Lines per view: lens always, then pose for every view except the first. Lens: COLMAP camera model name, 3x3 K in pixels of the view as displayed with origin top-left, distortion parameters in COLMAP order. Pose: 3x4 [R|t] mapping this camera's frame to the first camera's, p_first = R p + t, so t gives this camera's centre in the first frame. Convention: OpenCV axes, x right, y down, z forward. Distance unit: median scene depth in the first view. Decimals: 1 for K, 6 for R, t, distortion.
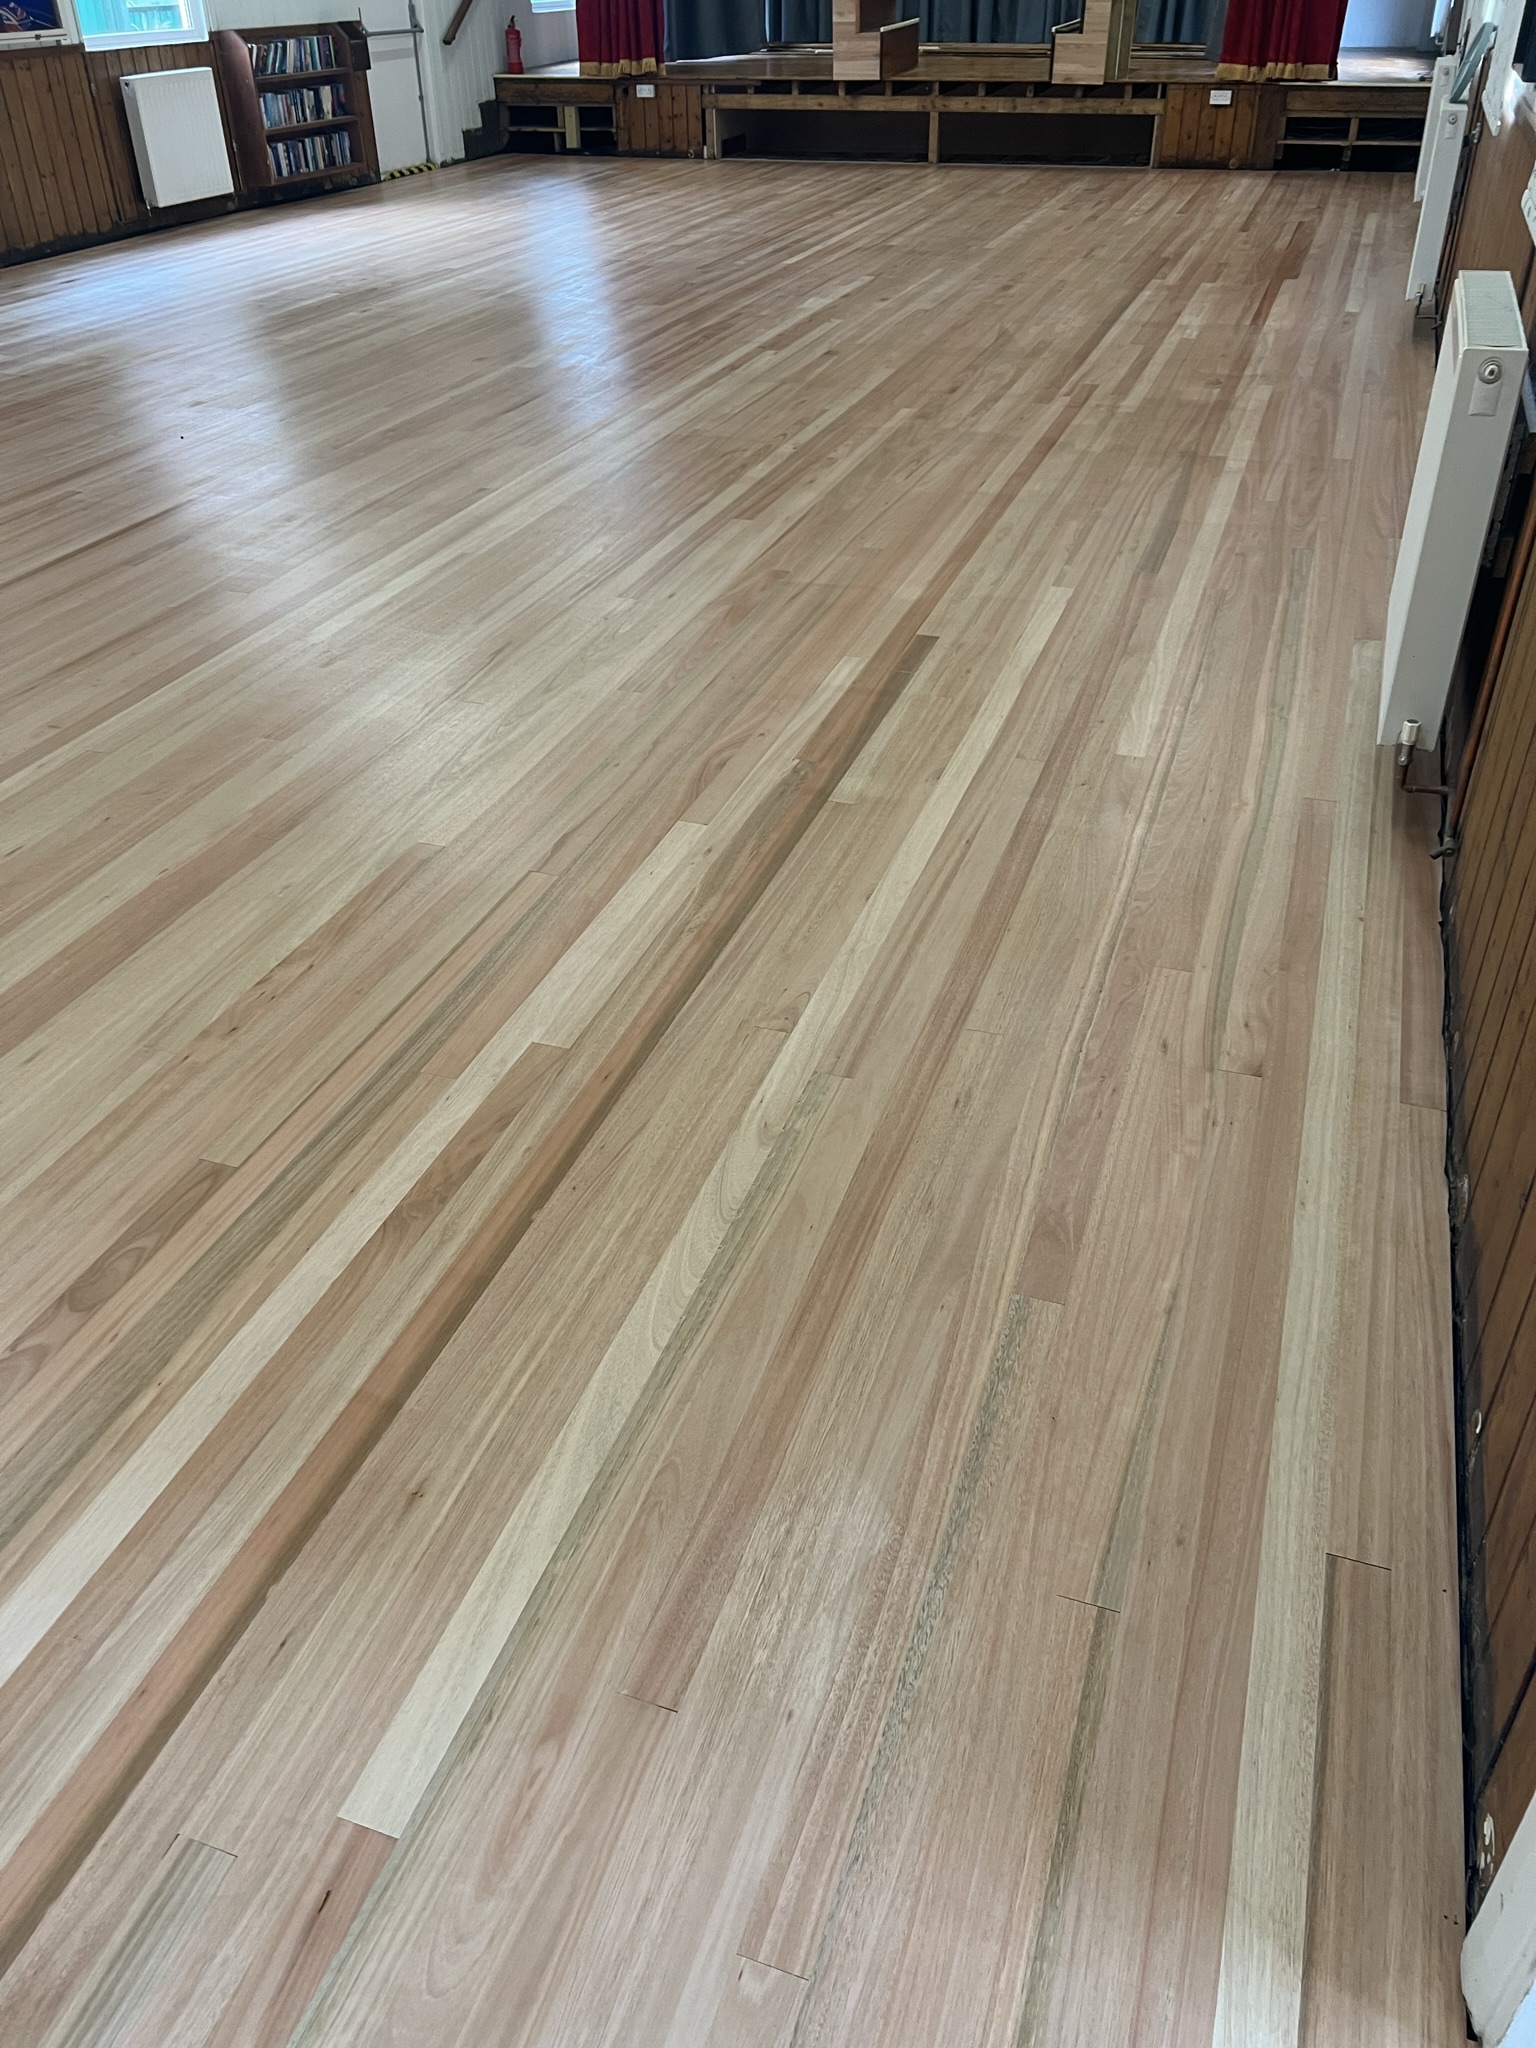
lens RADIAL K [[1526.8, 0, 747.2], [0, 1526.8, 1030.4], [0, 0, 1]] dist [0.067635, -0.082682]
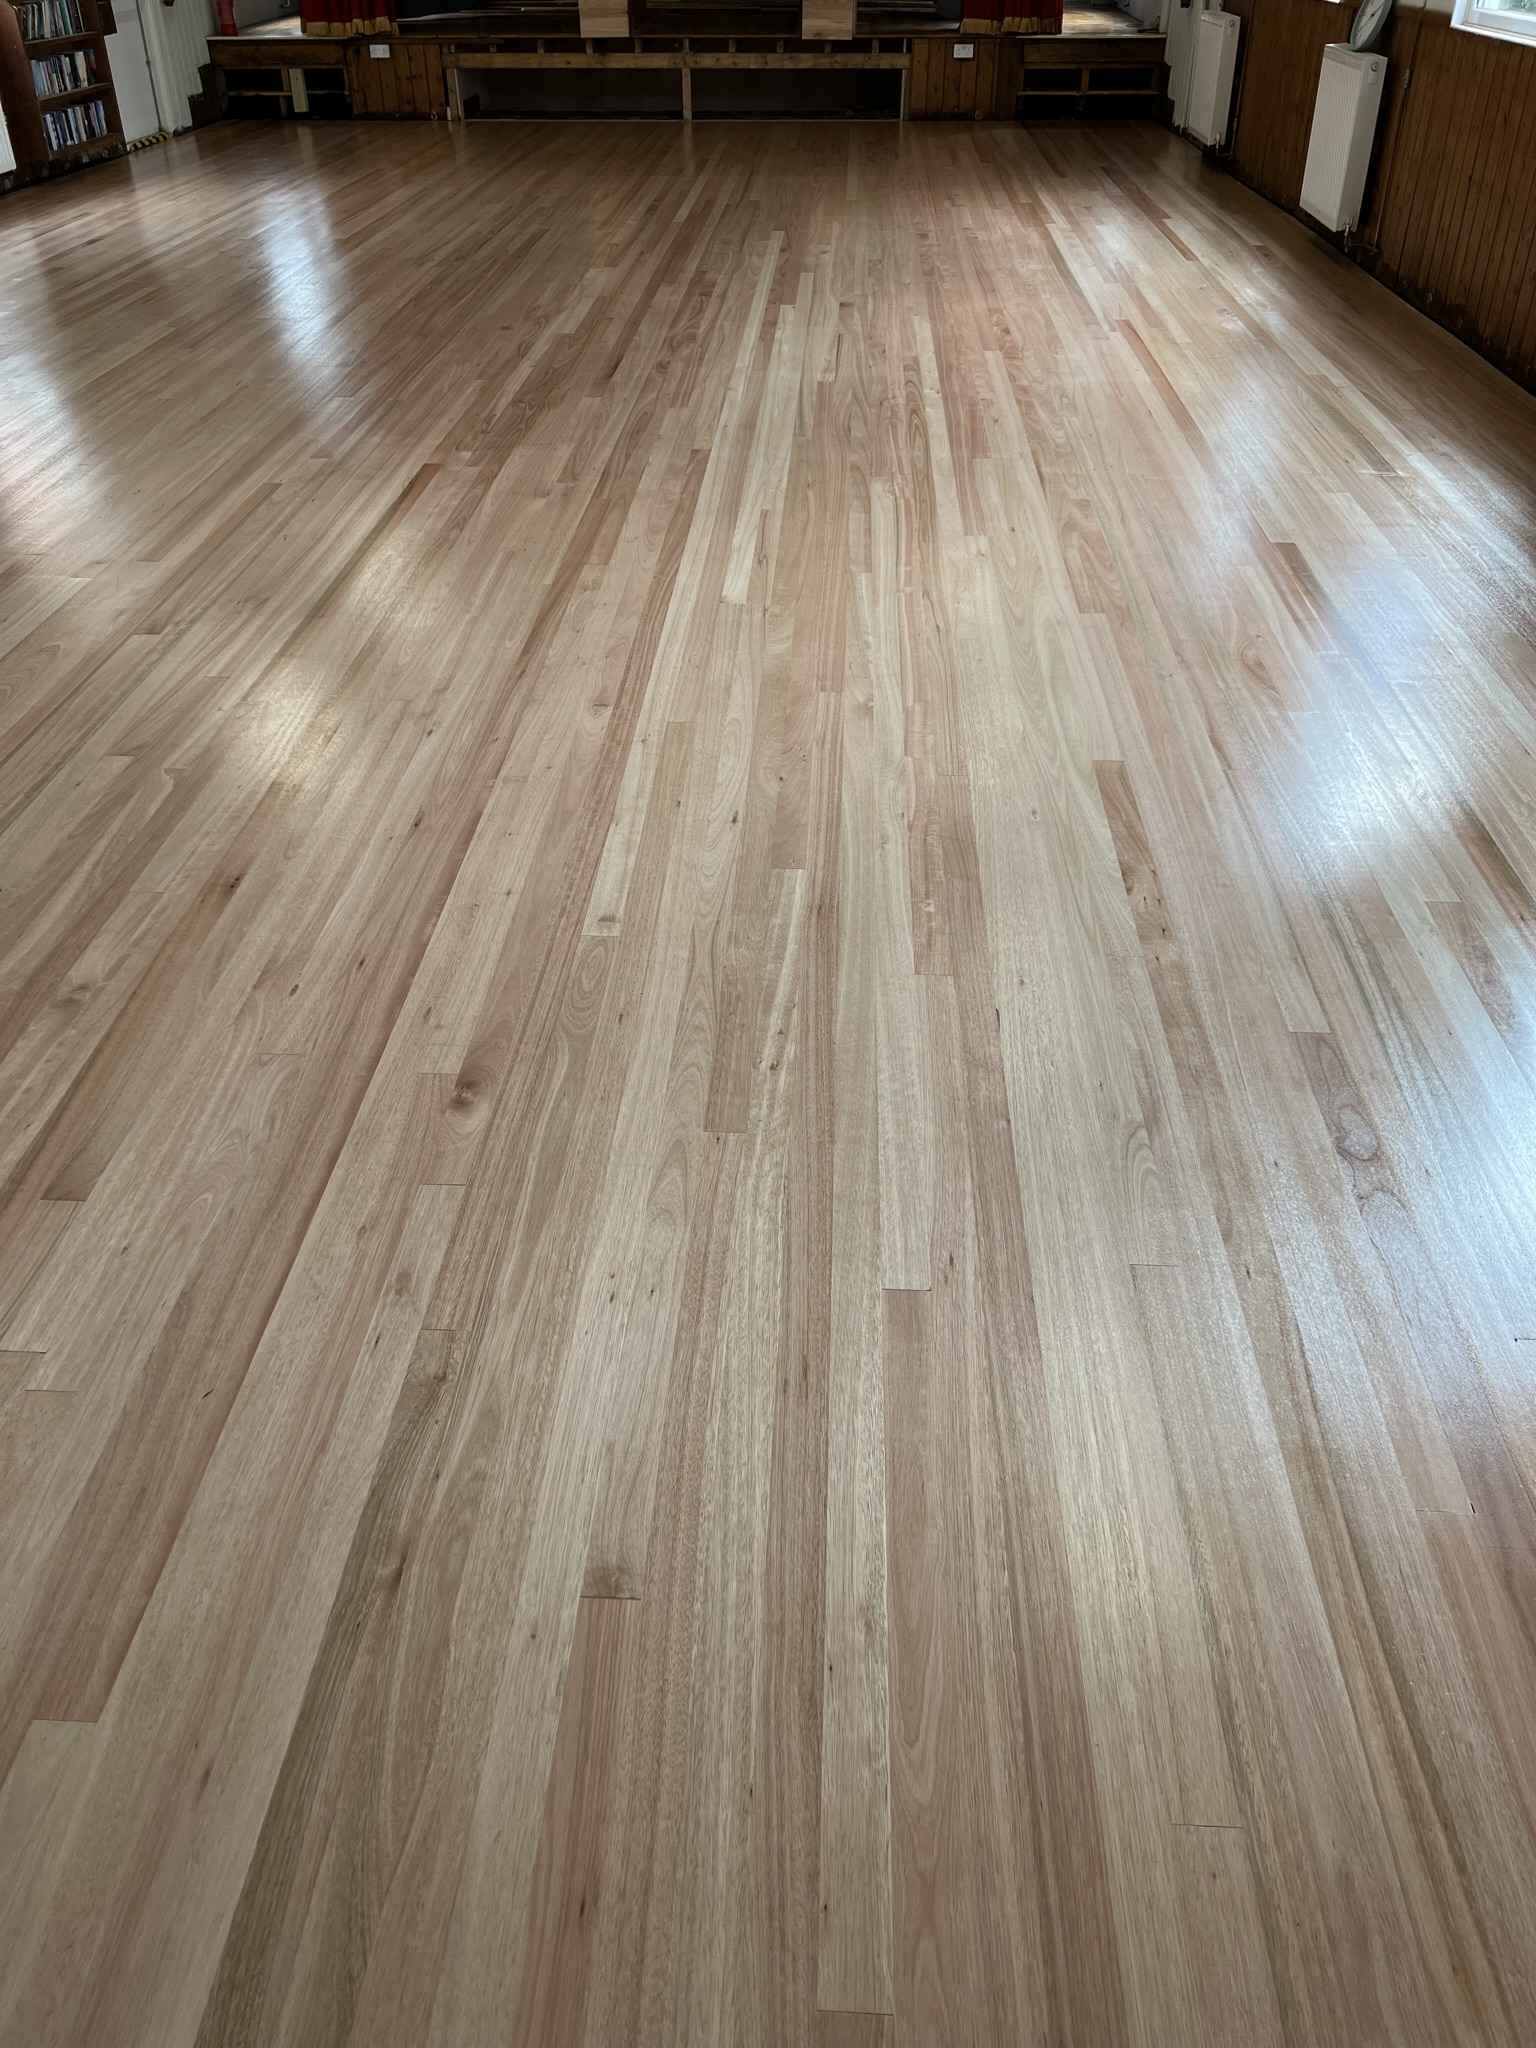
lens RADIAL K [[1550.7, 0, 745.7], [0, 1550.7, 1042.8], [0, 0, 1]] dist [0.068097, -0.089349]
pose [[0.958944, -0.158343, 0.235273, -0.214651], [0.154099, 0.987383, 0.036440, -0.001906], [-0.238075, 0.001311, 0.971246, 0.004284]]
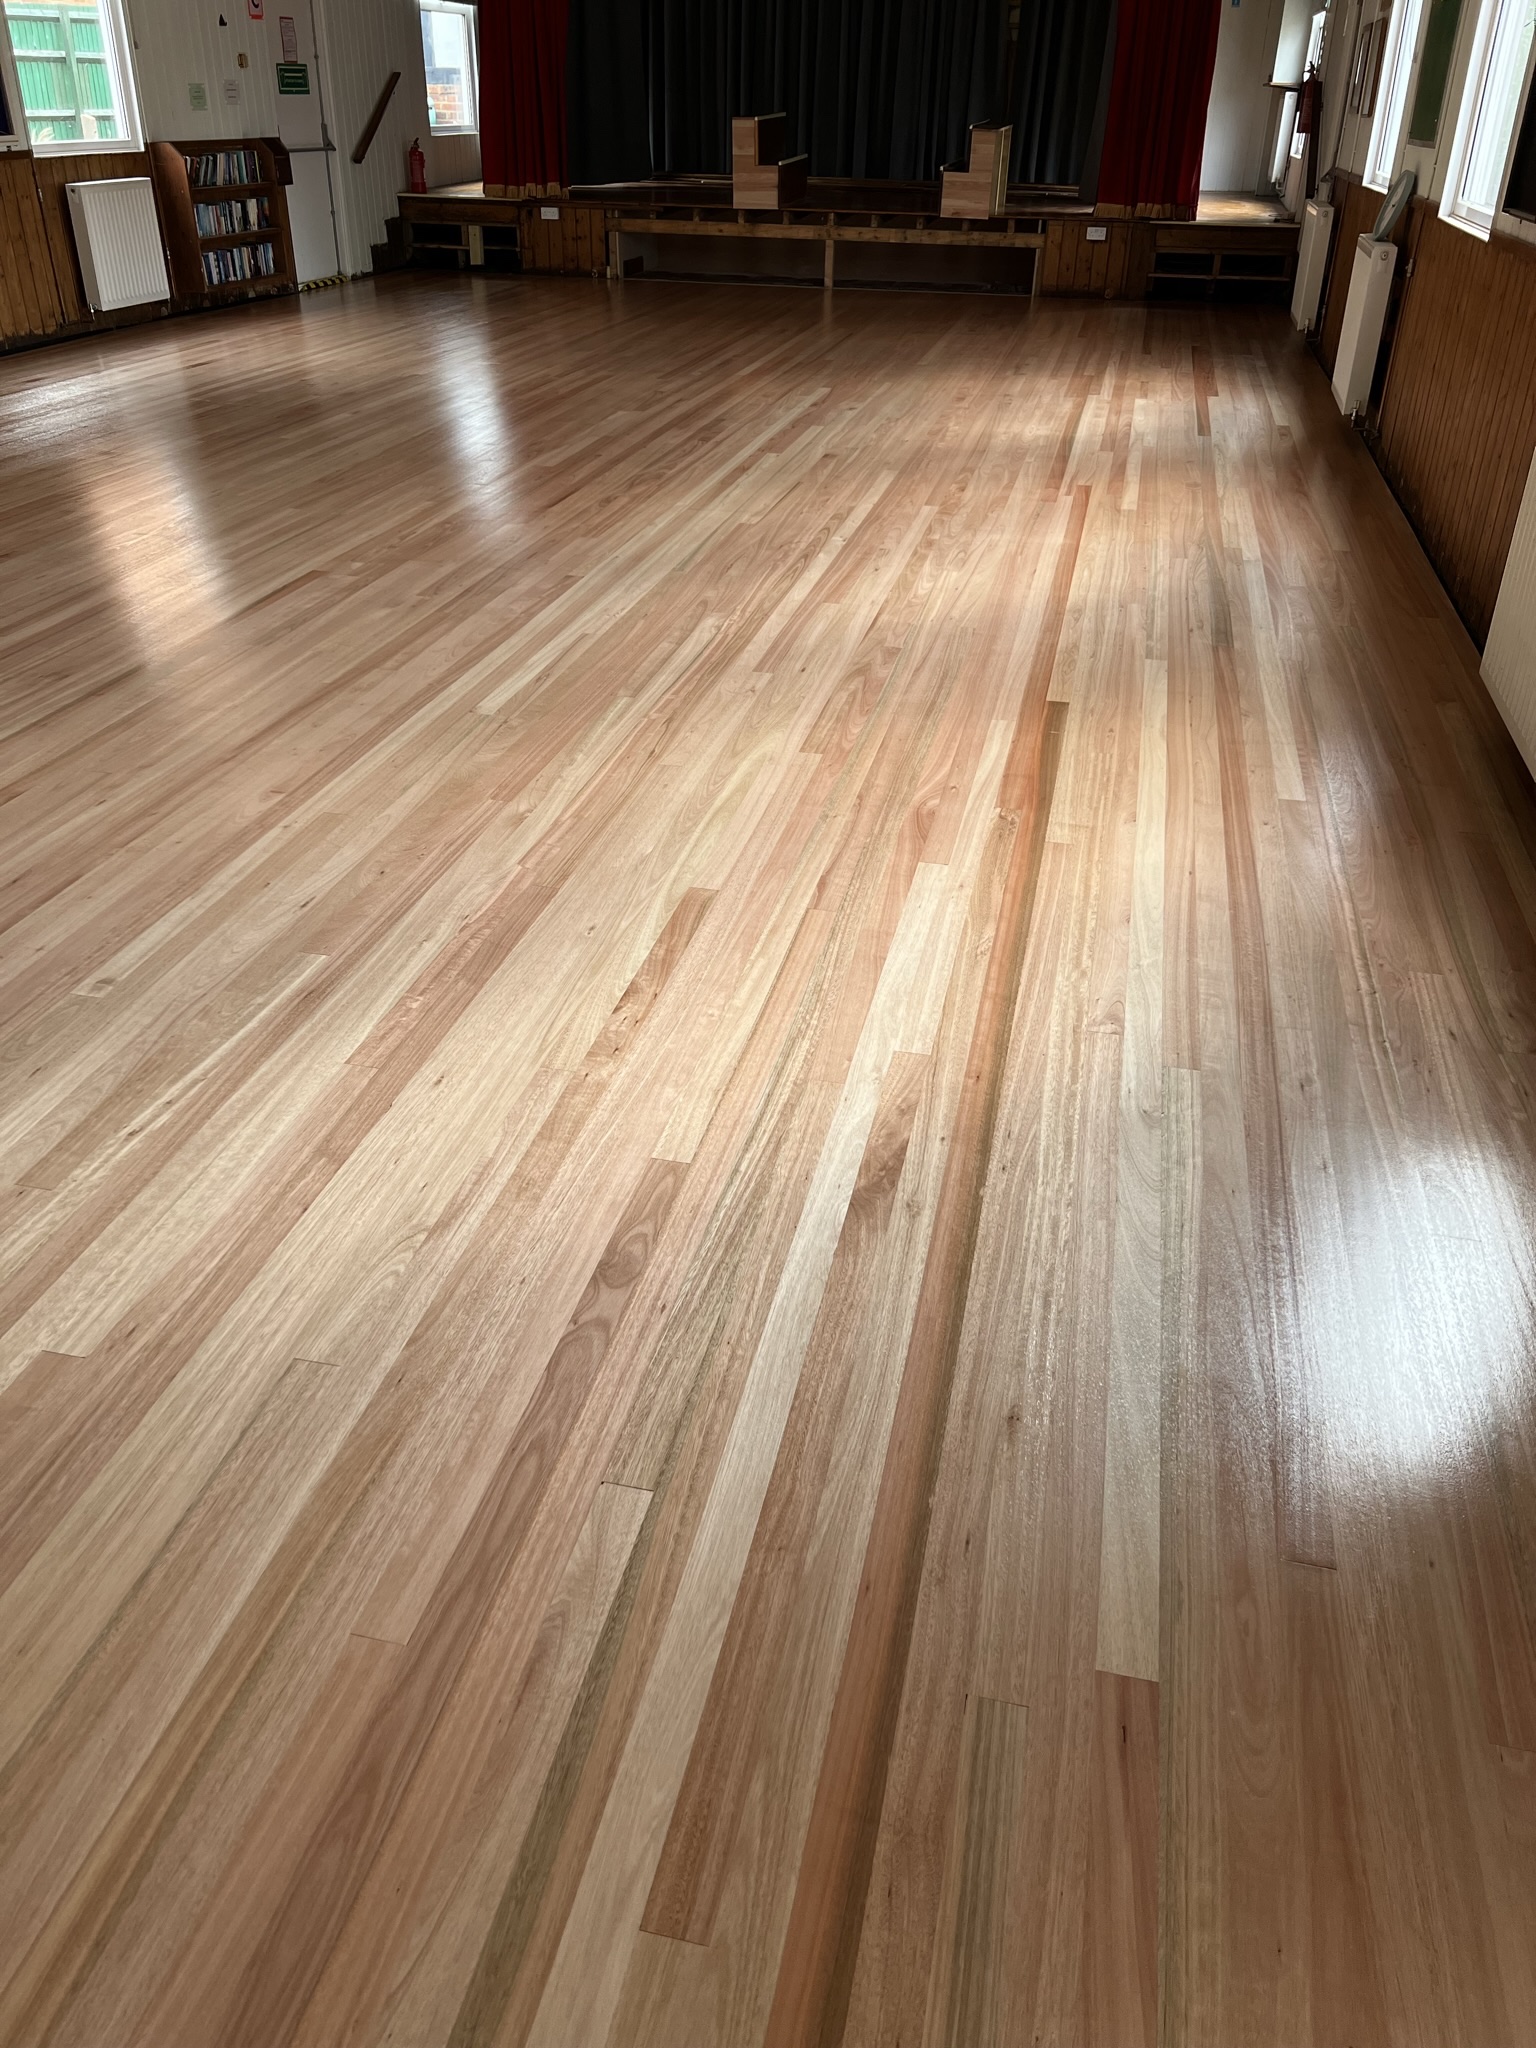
lens RADIAL K [[1532.7, 0, 750.7], [0, 1532.7, 1045.7], [0, 0, 1]] dist [0.076542, -0.101323]
pose [[0.992628, -0.033978, 0.116342, -0.088951], [0.040557, 0.997681, -0.054658, 0.014420], [-0.114215, 0.058973, 0.991704, -0.017917]]
